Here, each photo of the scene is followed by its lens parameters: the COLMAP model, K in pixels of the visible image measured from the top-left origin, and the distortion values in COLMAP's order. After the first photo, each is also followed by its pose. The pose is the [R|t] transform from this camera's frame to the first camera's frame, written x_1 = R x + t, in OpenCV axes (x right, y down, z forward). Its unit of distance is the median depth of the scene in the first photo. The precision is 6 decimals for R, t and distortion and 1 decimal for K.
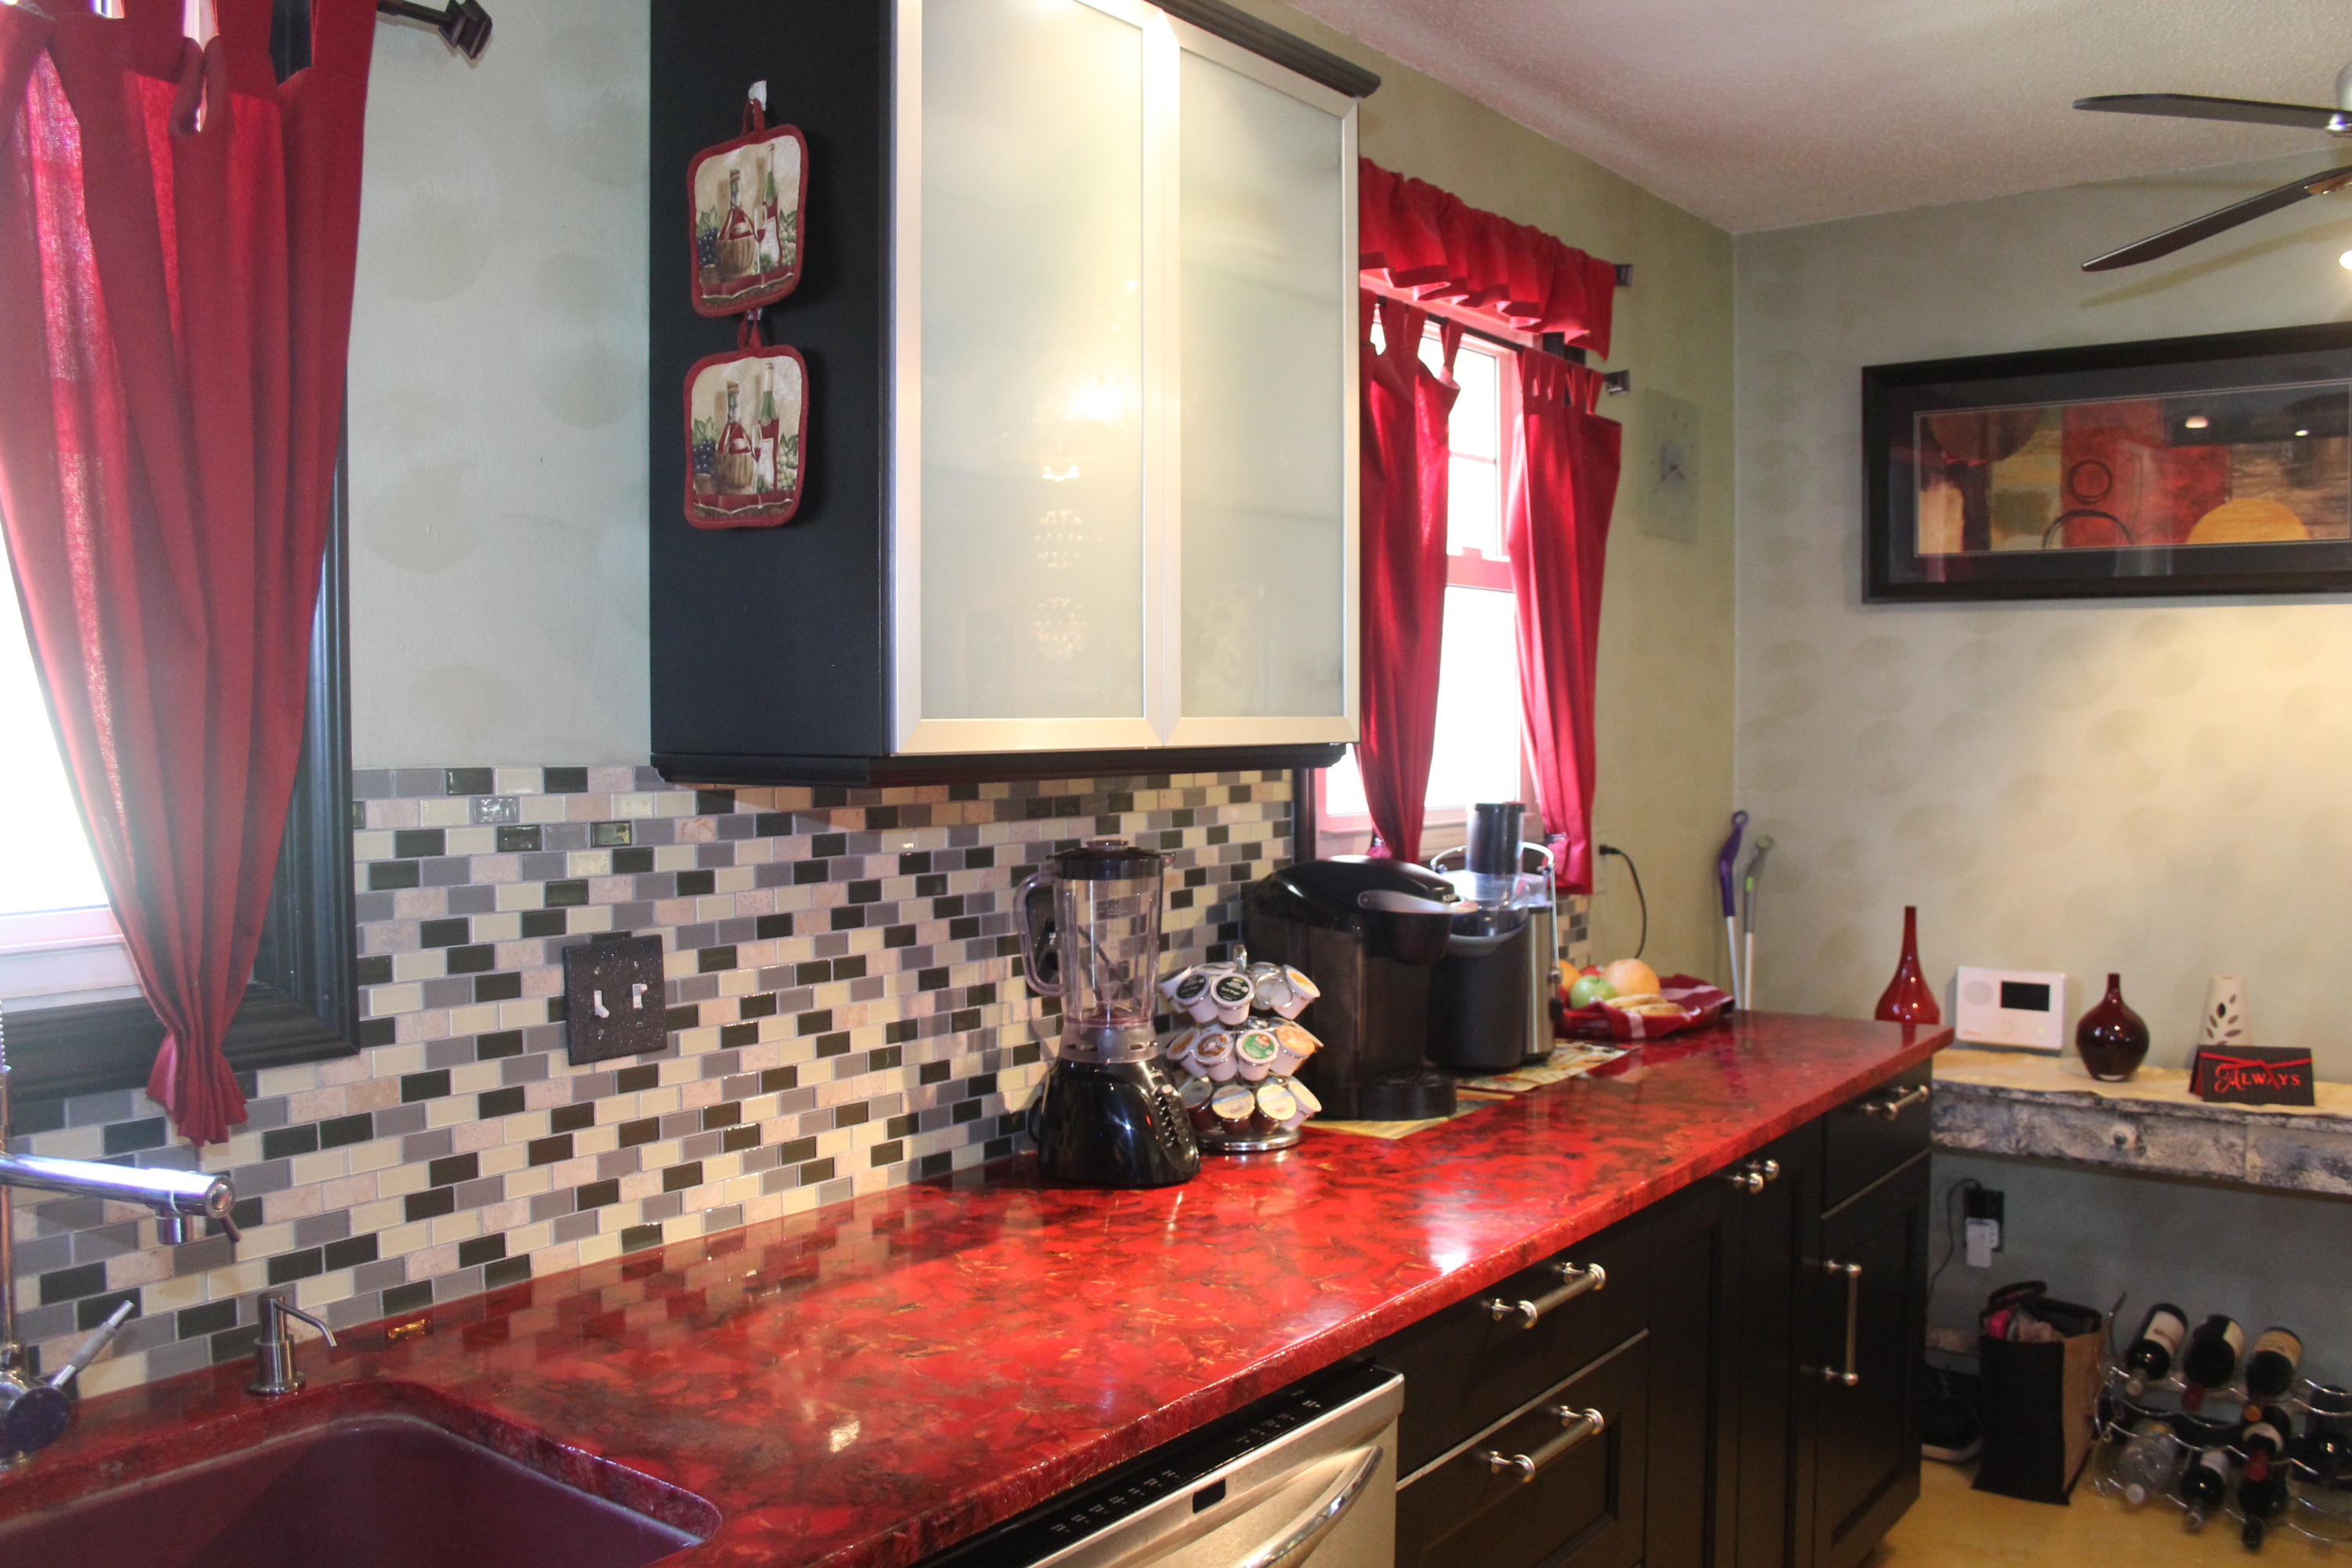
lens RADIAL K [[1966.5, 0, 1181.9], [0, 1966.5, 779.2], [0, 0, 1]] dist [-0.124931, 0.072983]
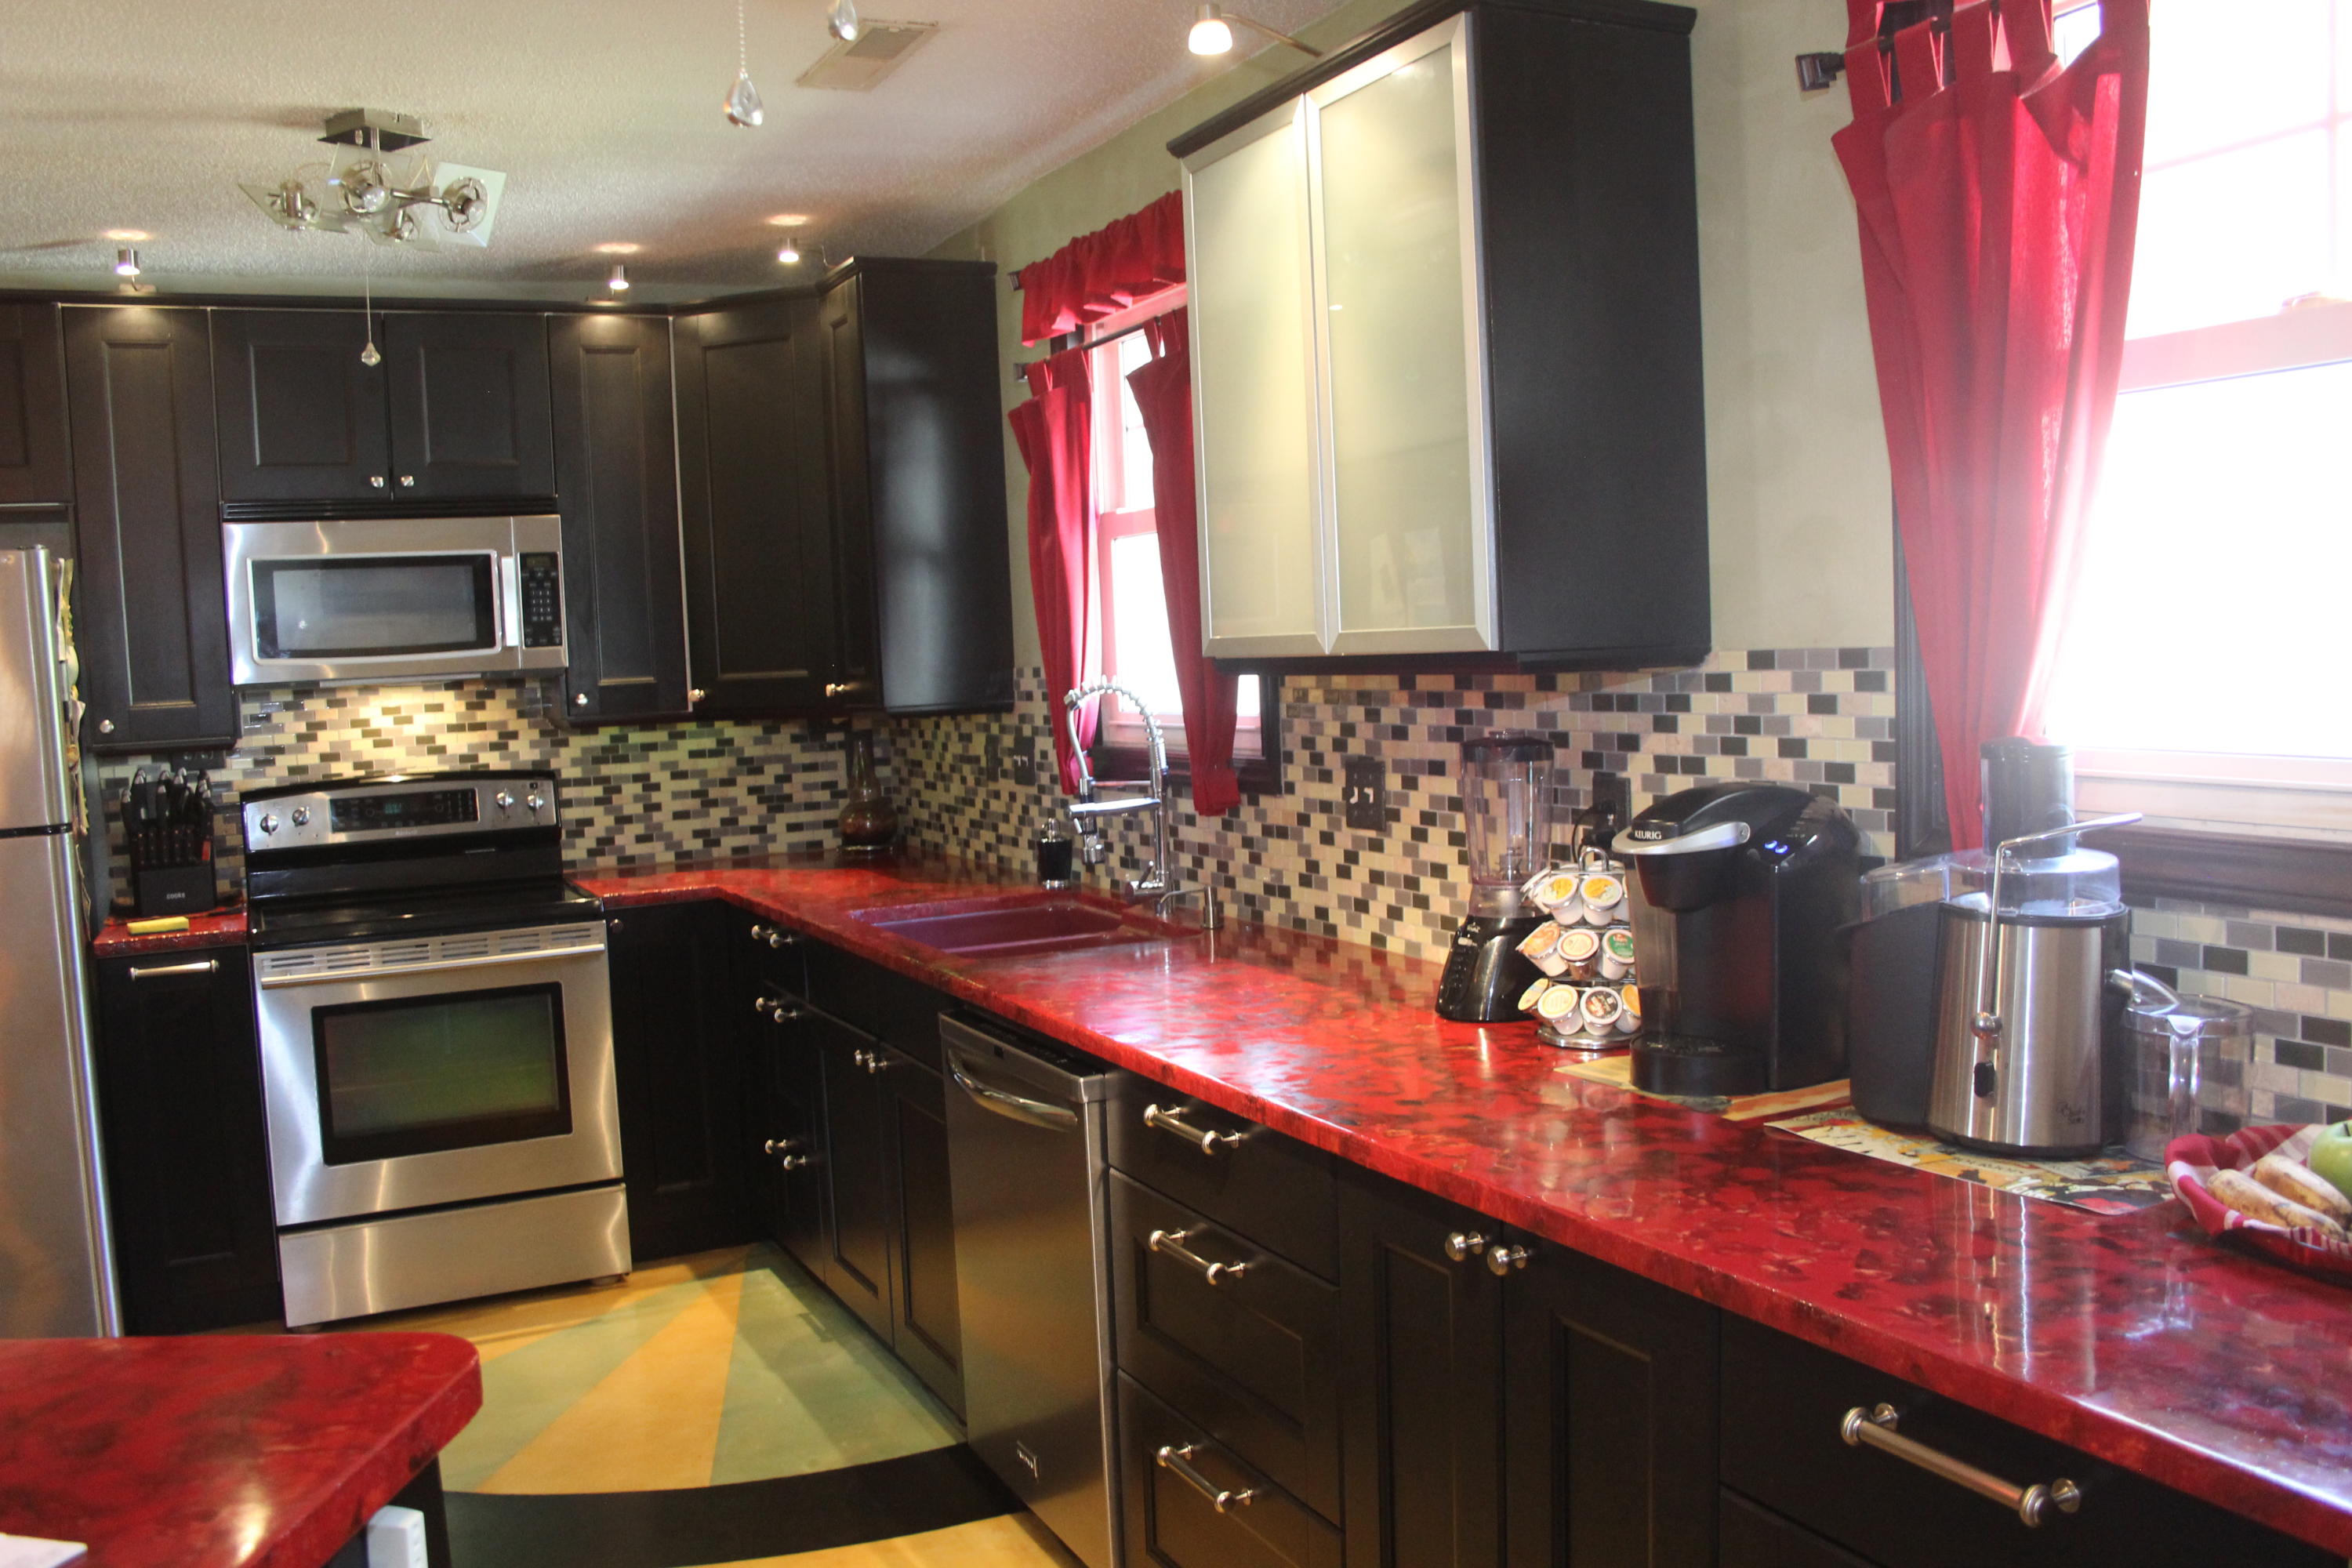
lens RADIAL K [[1966.5, 0, 1174.5], [0, 1966.5, 789.0], [0, 0, 1]] dist [-0.124931, 0.072983]
pose [[-0.444889, 0.093914, -0.890648, 1.254900], [0.017377, 0.995205, 0.096259, -0.057936], [0.895417, 0.027348, -0.444387, 1.538327]]
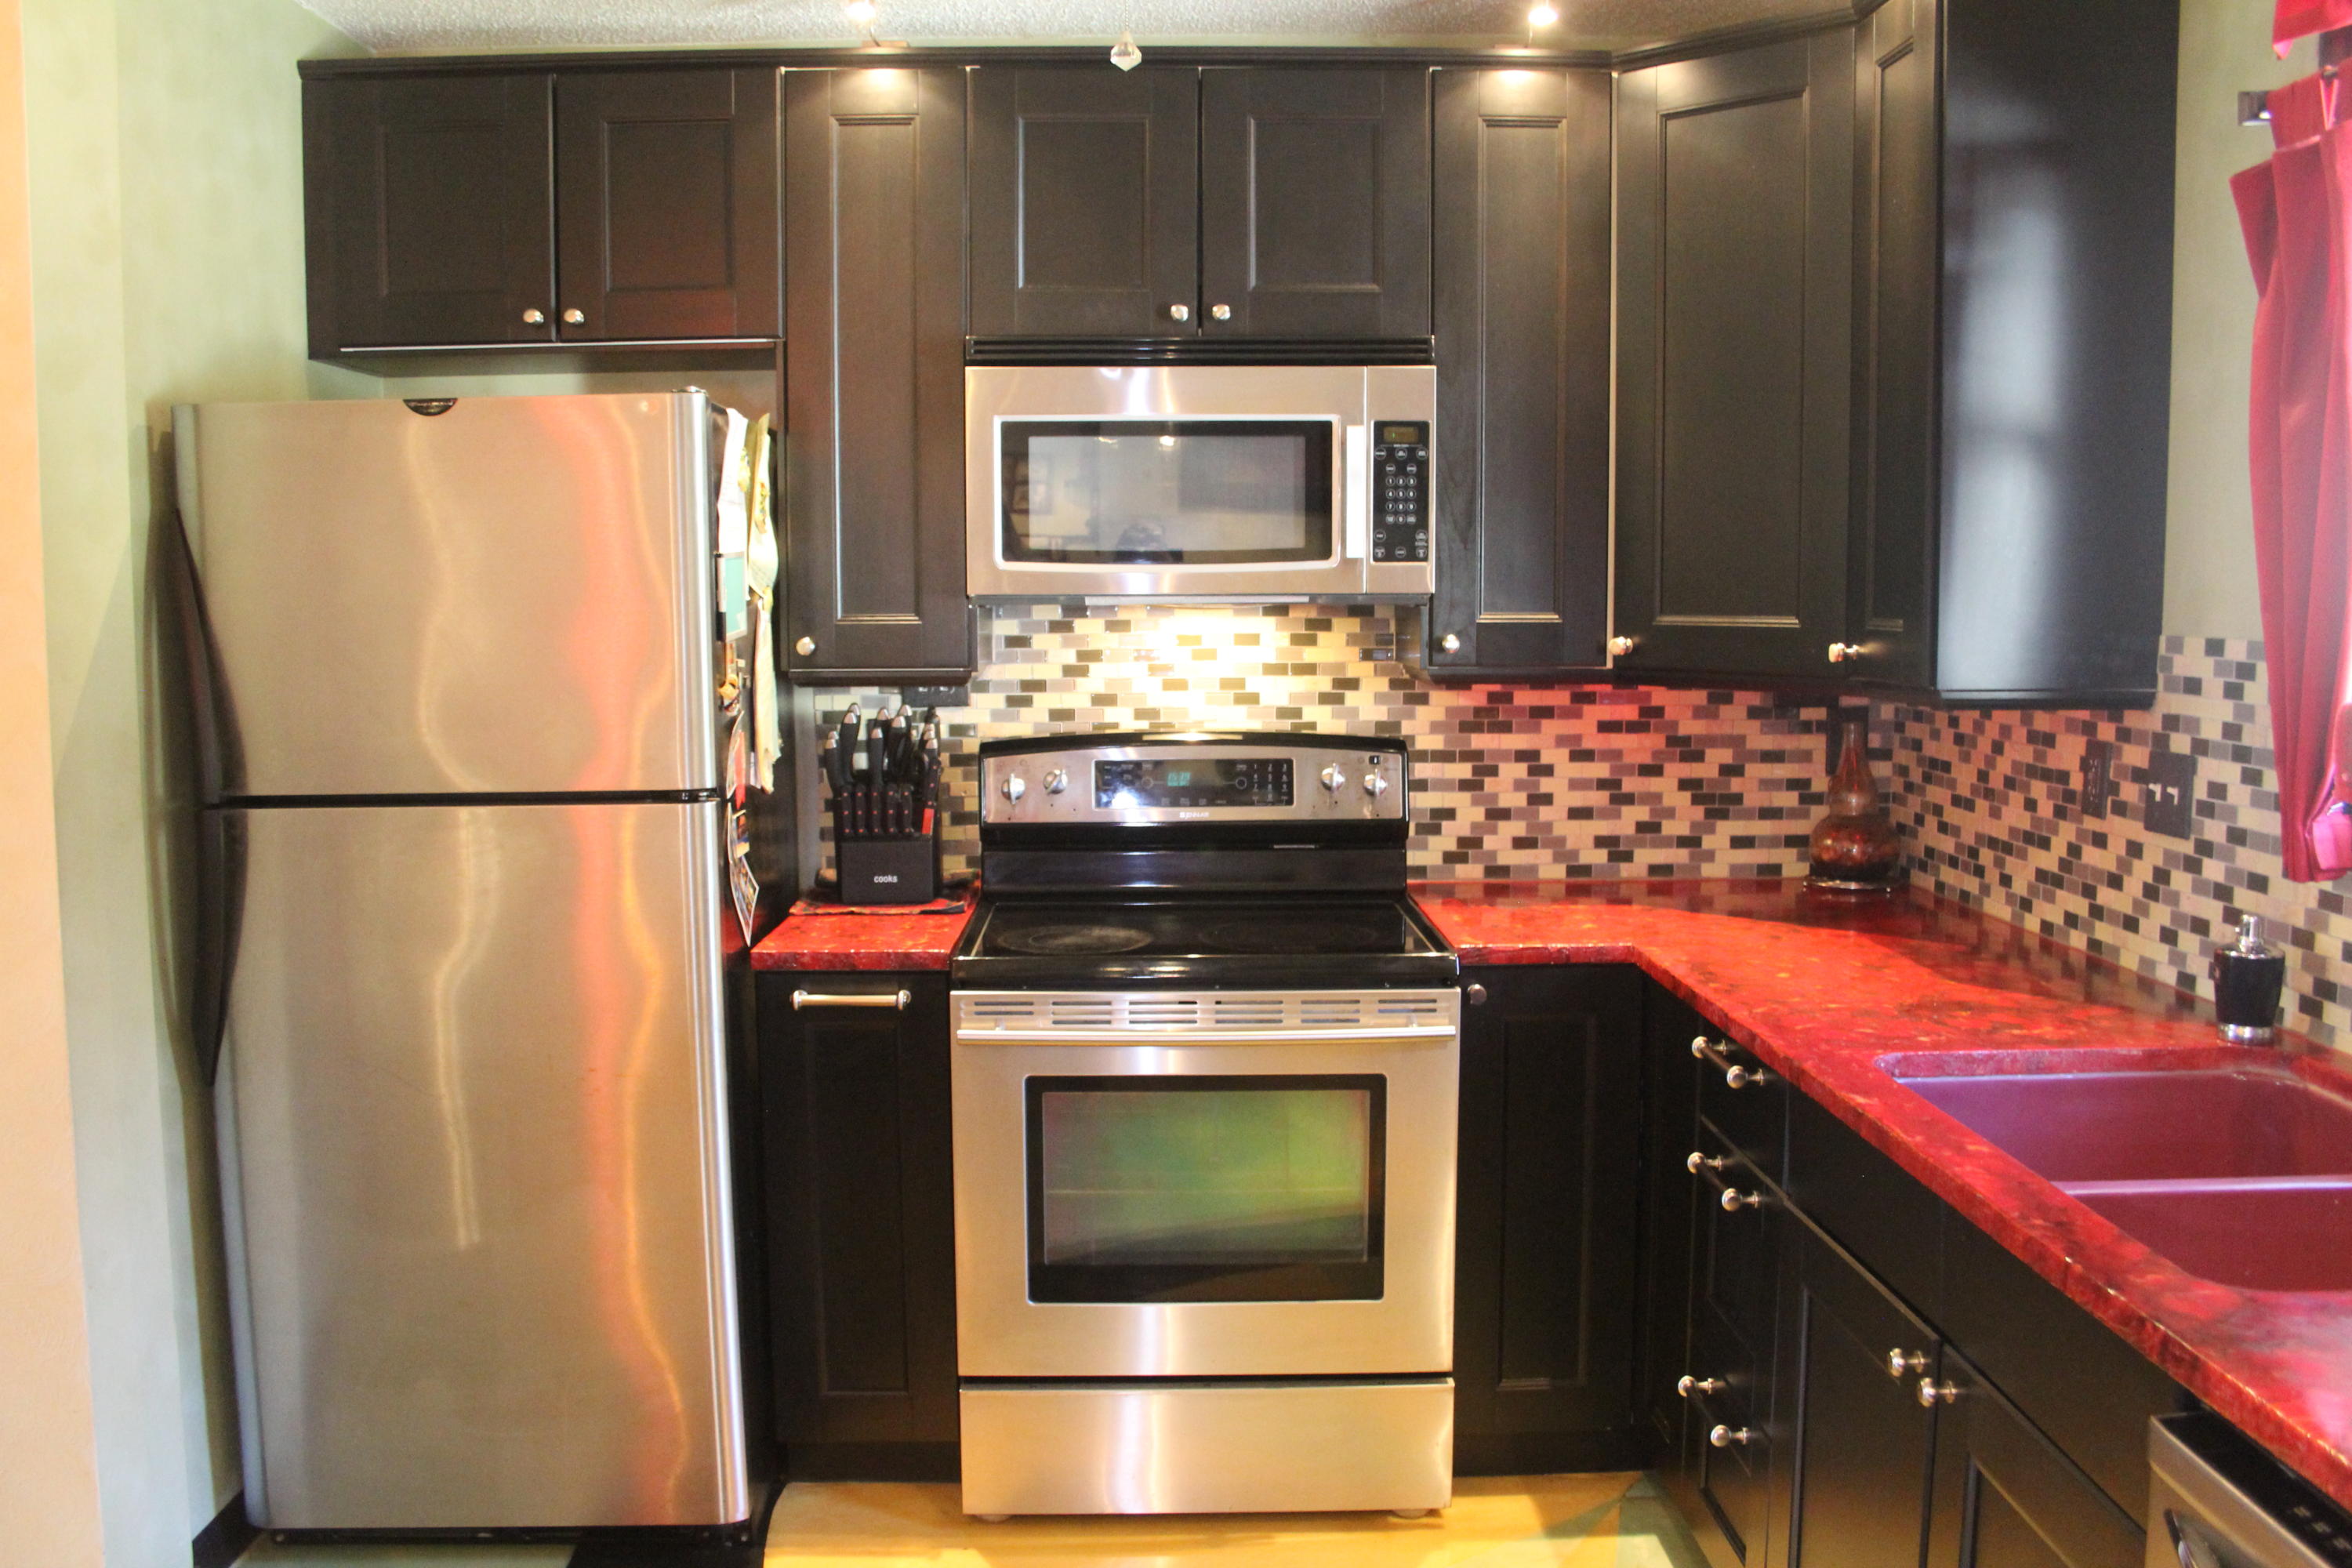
lens RADIAL K [[1966.5, 0, 1183.8], [0, 1966.5, 791.7], [0, 0, 1]] dist [-0.124931, 0.072983]
pose [[-0.780405, 0.078219, -0.620363, 0.624212], [-0.010624, 0.990343, 0.138232, -0.049229], [0.625185, 0.114468, -0.772037, 0.944751]]
